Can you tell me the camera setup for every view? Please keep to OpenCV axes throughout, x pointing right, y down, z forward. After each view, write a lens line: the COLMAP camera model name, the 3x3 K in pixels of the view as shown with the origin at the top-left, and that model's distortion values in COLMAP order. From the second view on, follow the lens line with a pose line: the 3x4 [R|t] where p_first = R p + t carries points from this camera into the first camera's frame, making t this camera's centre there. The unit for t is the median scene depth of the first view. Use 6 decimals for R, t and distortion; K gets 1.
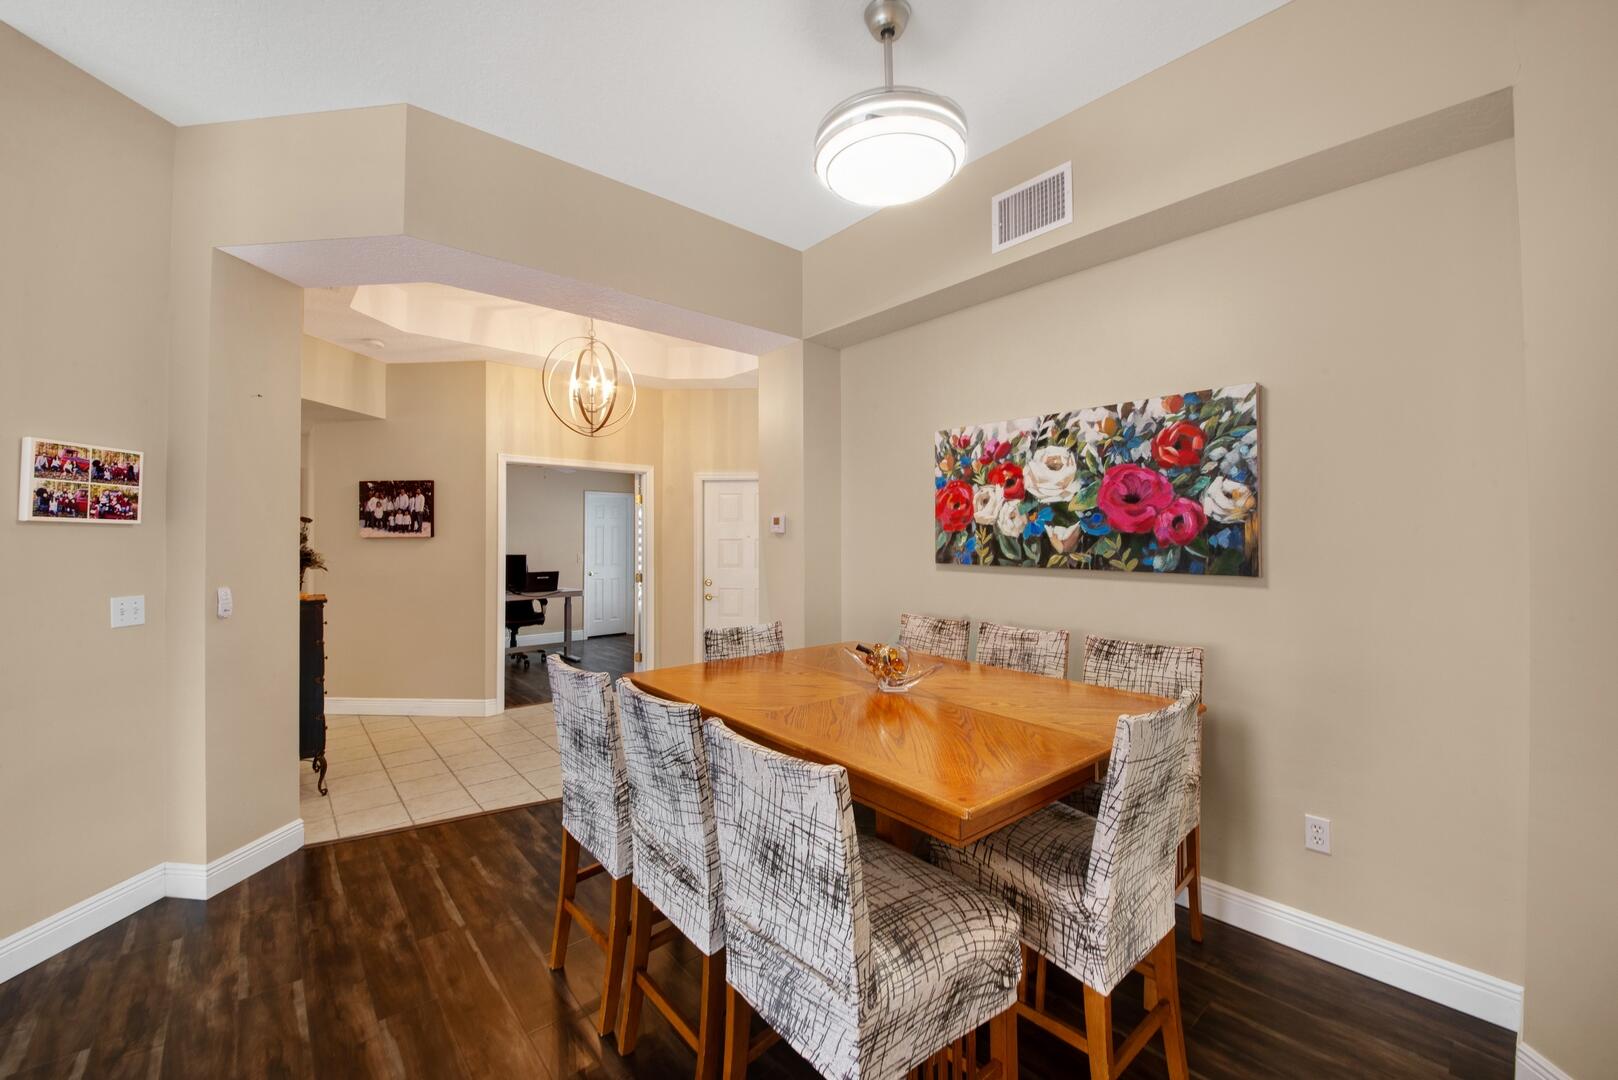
lens RADIAL K [[639.9, 0, 791.8], [0, 639.9, 519.3], [0, 0, 1]] dist [0.008897, -0.013069]
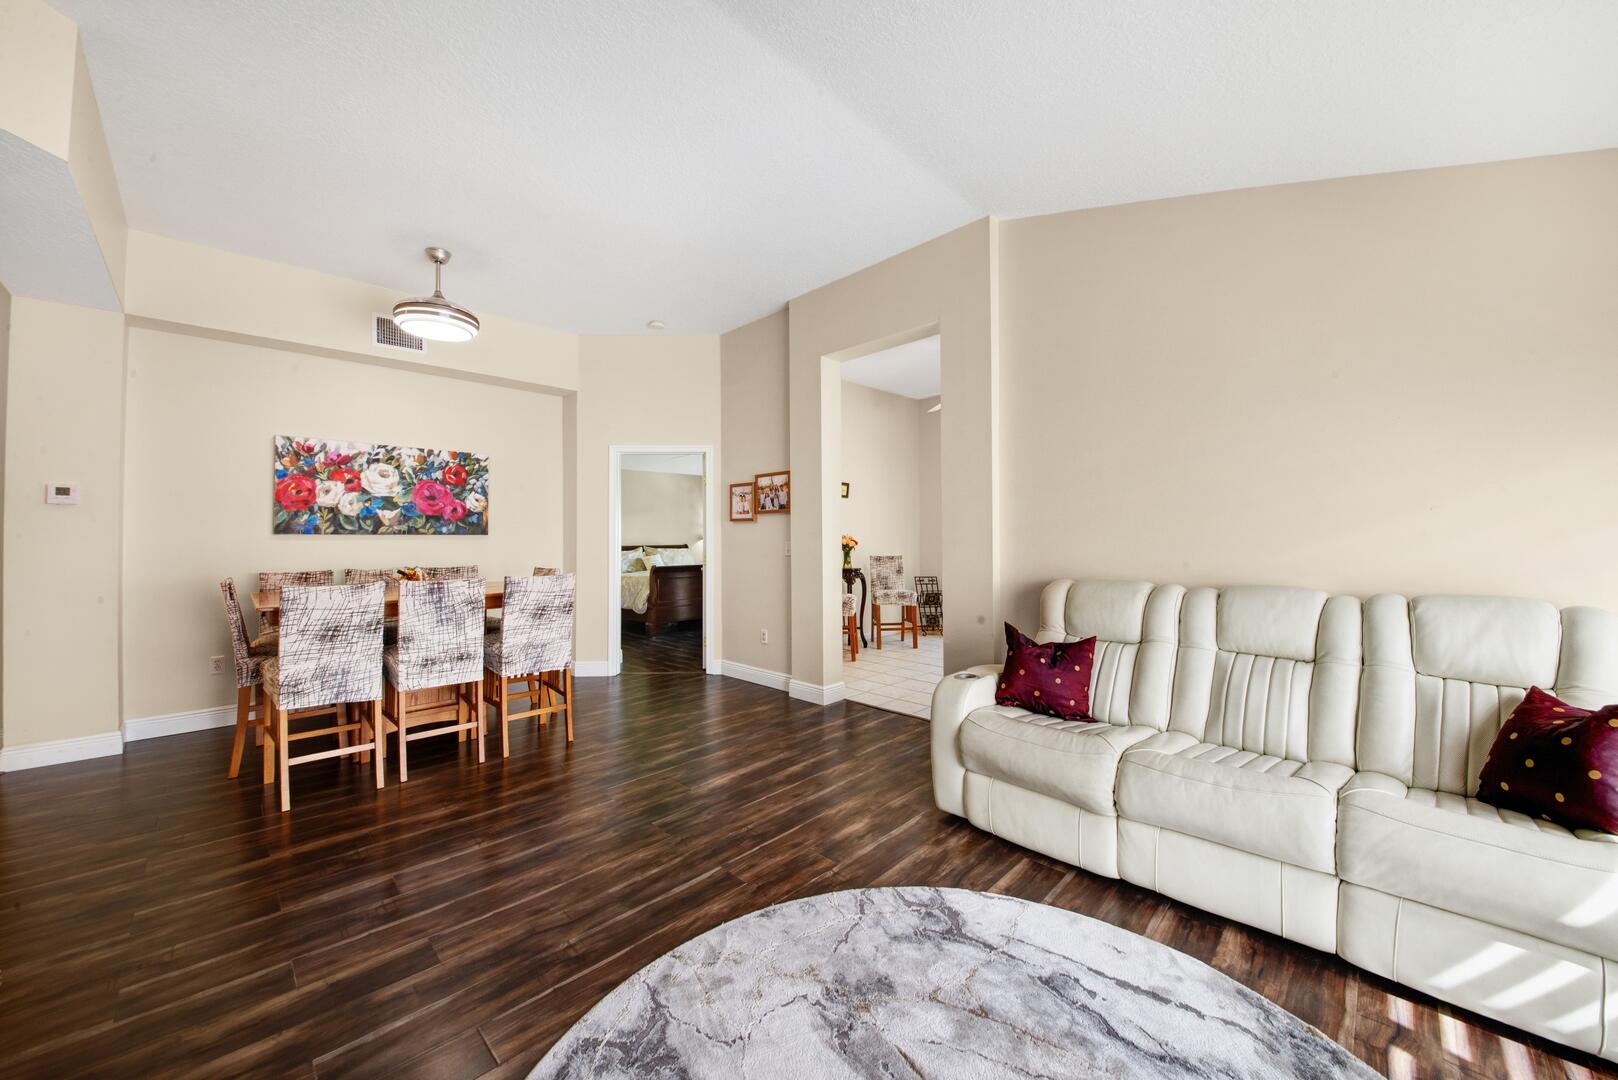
lens RADIAL K [[600.6, 0, 815.9], [0, 600.6, 529.4], [0, 0, 1]] dist [-0.009980, -0.004321]
pose [[-0.109221, 0.017819, 0.993858, -1.386638], [-0.022945, 0.999528, -0.020443, 0.072758], [-0.993753, -0.025037, -0.108760, 0.004080]]
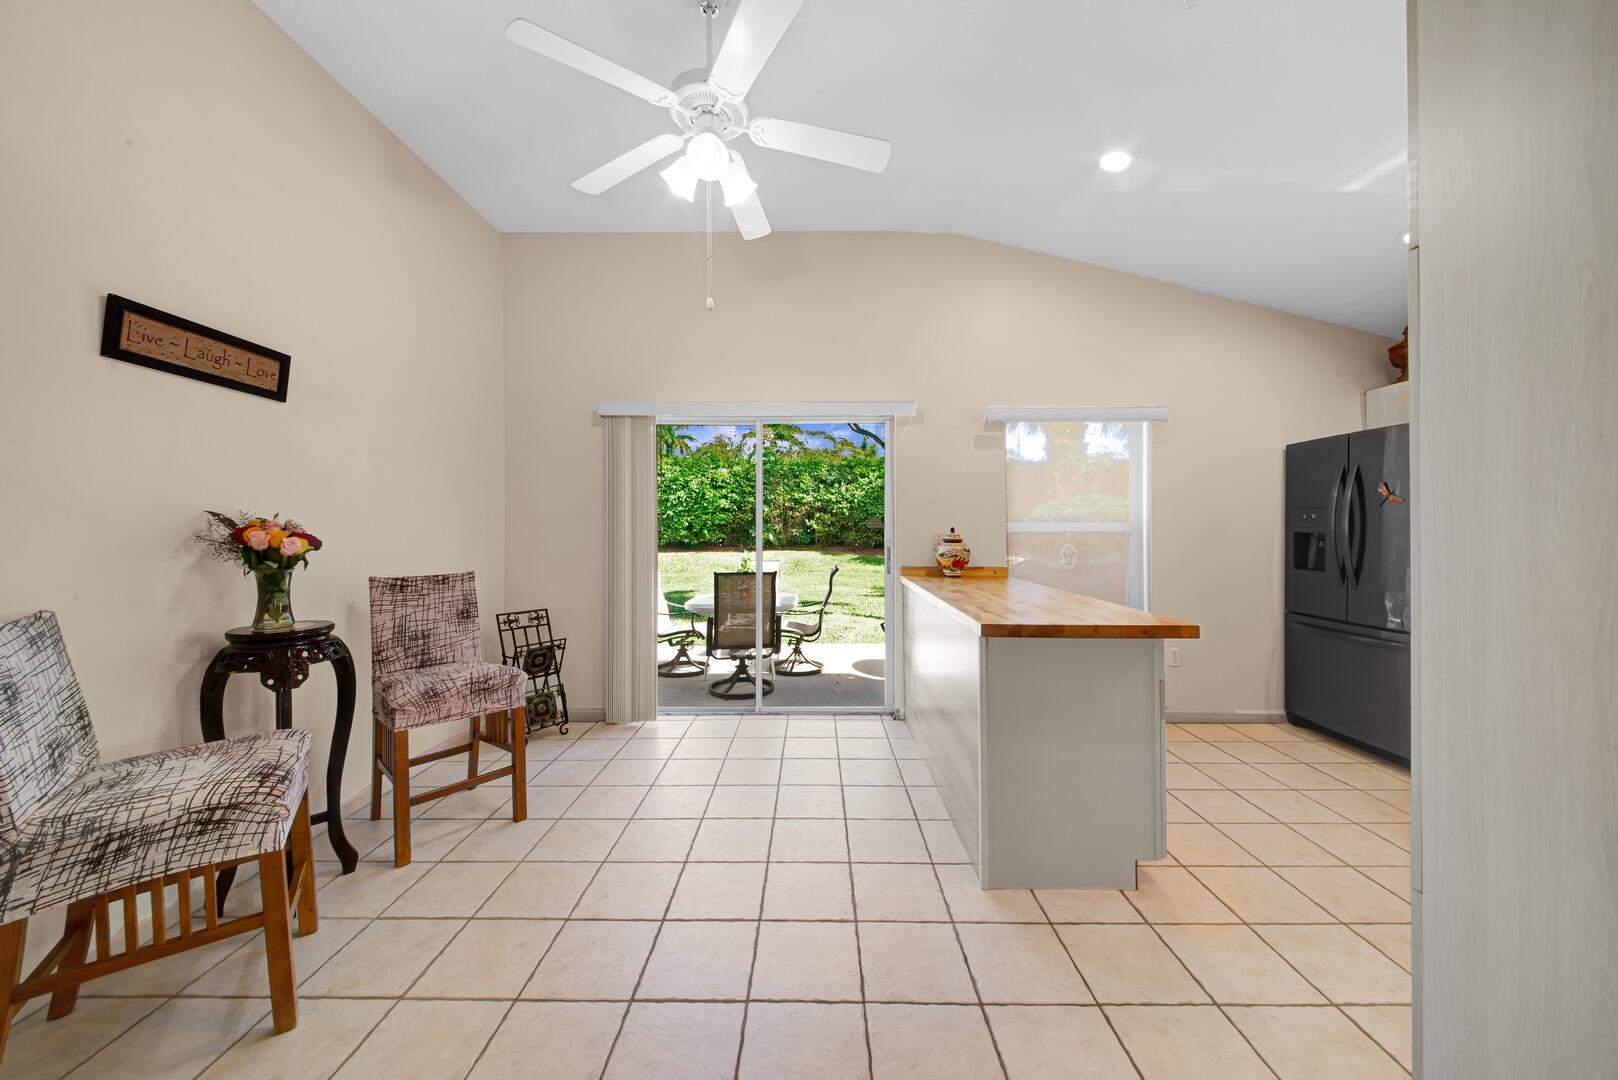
lens RADIAL K [[561.2, 0, 803.9], [0, 561.2, 531.3], [0, 0, 1]] dist [-0.005689, -0.005352]
pose [[-0.757943, 0.001823, 0.652319, 0.124130], [-0.012314, 0.999778, -0.017102, 0.063706], [-0.652205, -0.020995, -0.757752, -0.301324]]
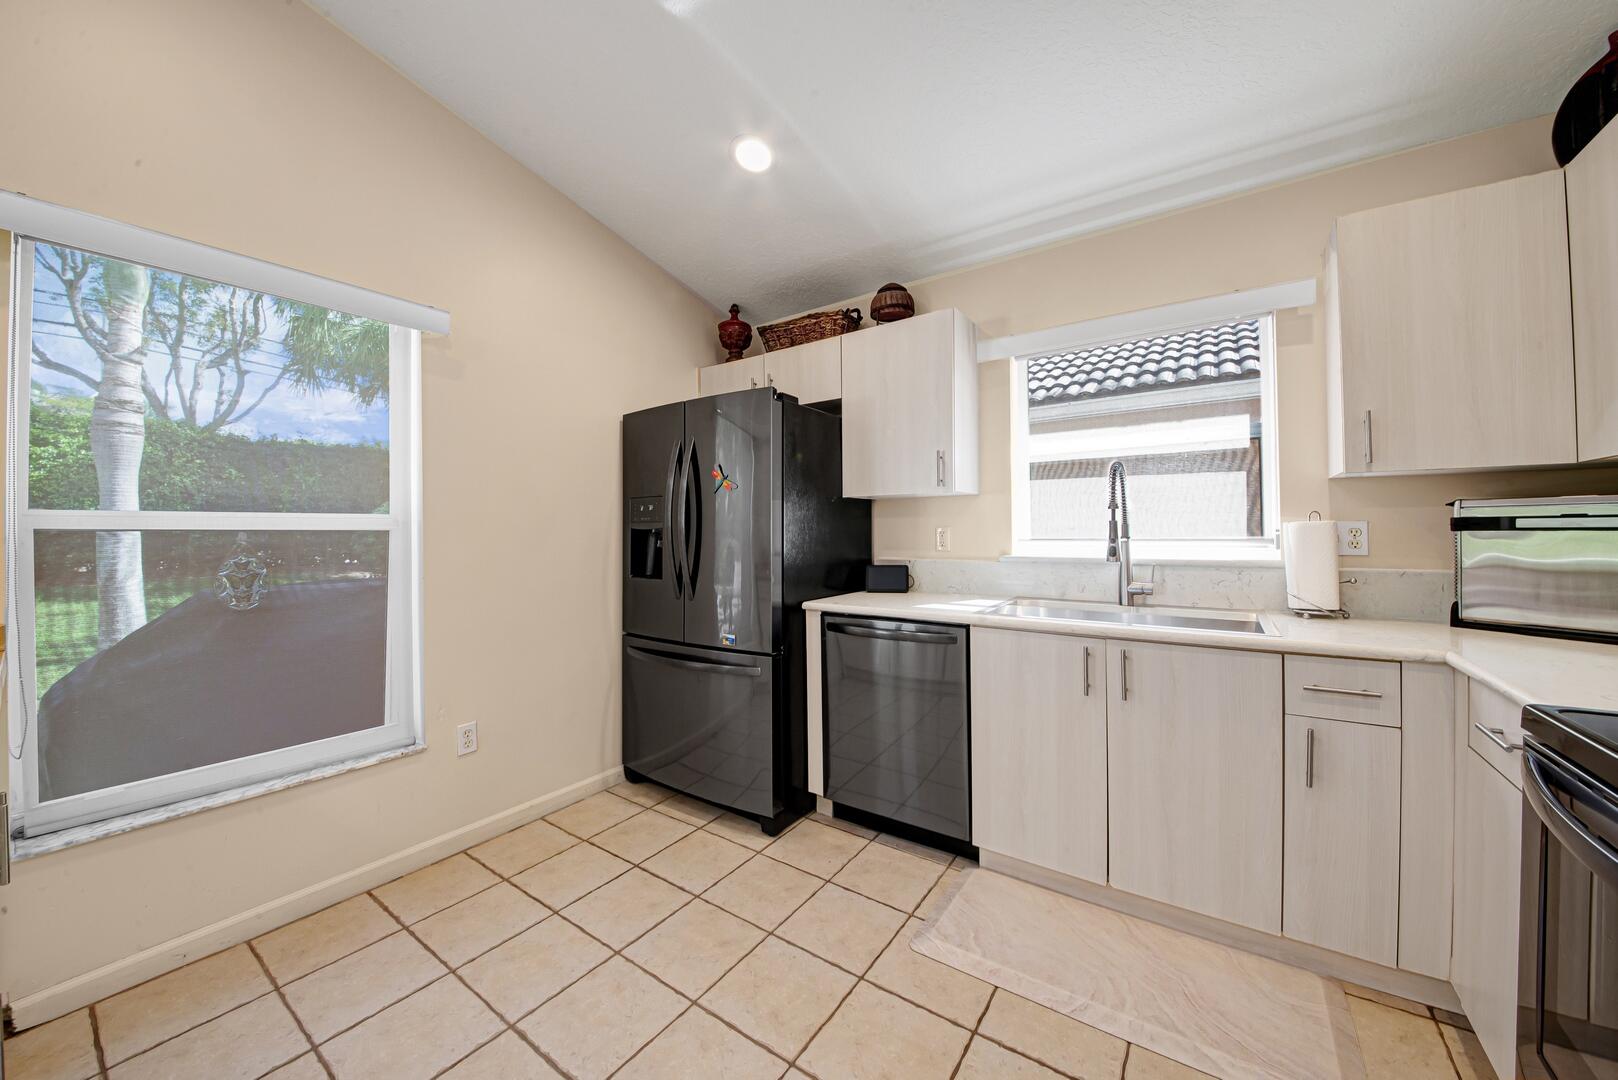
lens RADIAL K [[561.2, 0, 835.7], [0, 561.2, 524.6], [0, 0, 1]] dist [-0.005689, -0.005352]
pose [[-0.955428, 0.012228, -0.294970, 0.054905], [0.024799, 0.998935, -0.038913, 0.067867], [0.294180, -0.044494, -0.954714, -0.951537]]
